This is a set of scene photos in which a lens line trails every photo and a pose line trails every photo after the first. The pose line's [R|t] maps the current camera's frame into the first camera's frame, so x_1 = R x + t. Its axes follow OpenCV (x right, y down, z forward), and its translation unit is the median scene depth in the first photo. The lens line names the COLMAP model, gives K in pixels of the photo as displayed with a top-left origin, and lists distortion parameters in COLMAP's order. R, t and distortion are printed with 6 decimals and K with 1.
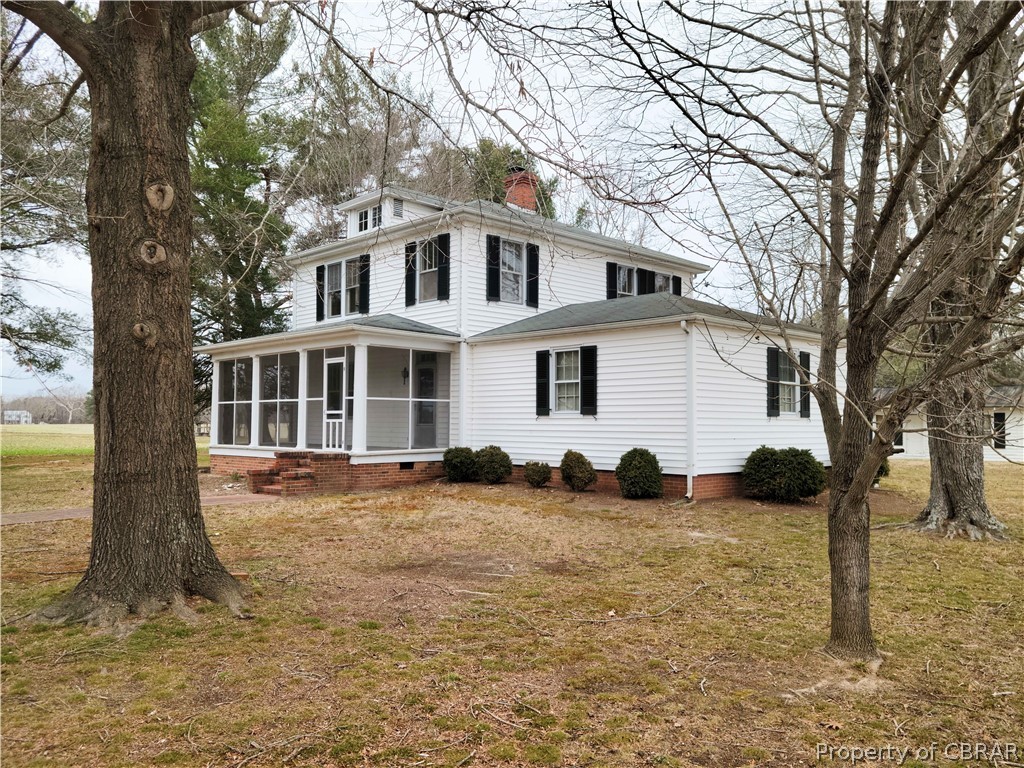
lens RADIAL K [[807.8, 0, 512.0], [0, 807.8, 384.0], [0, 0, 1]] dist [-0.001726, -0.000361]
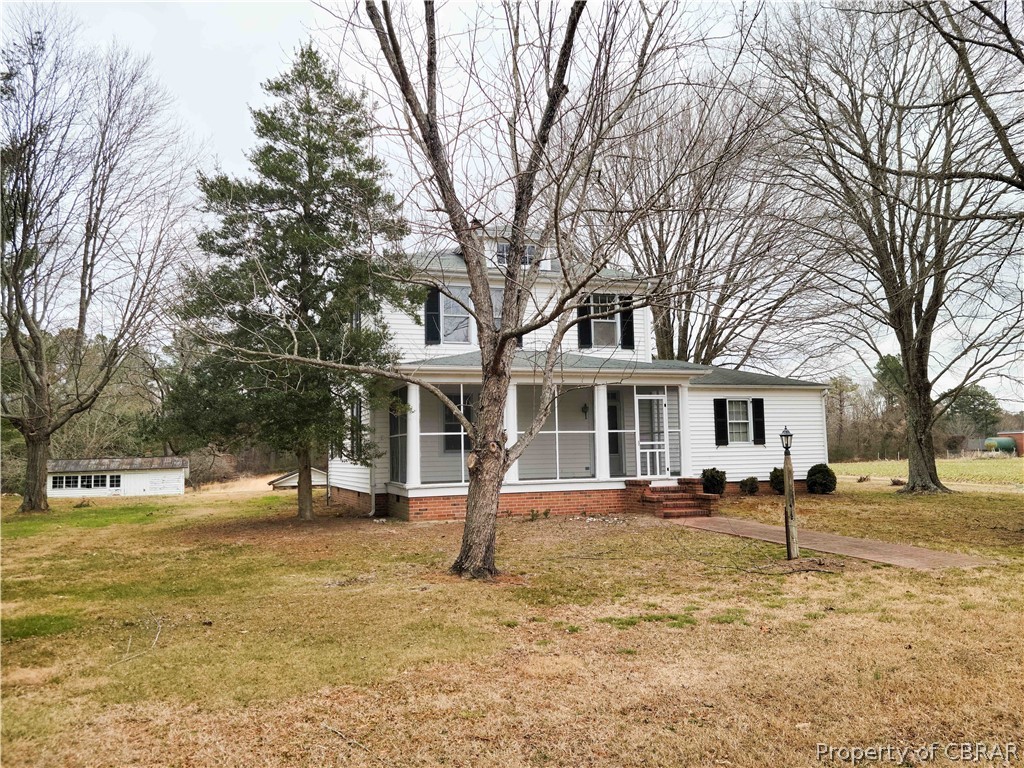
lens RADIAL K [[807.8, 0, 512.0], [0, 807.8, 384.0], [0, 0, 1]] dist [-0.001726, -0.000361]
pose [[0.443382, 0.066429, 0.893868, -1.338534], [-0.020656, 0.997742, -0.063903, 0.029319], [-0.896095, 0.009869, 0.443753, 0.687416]]
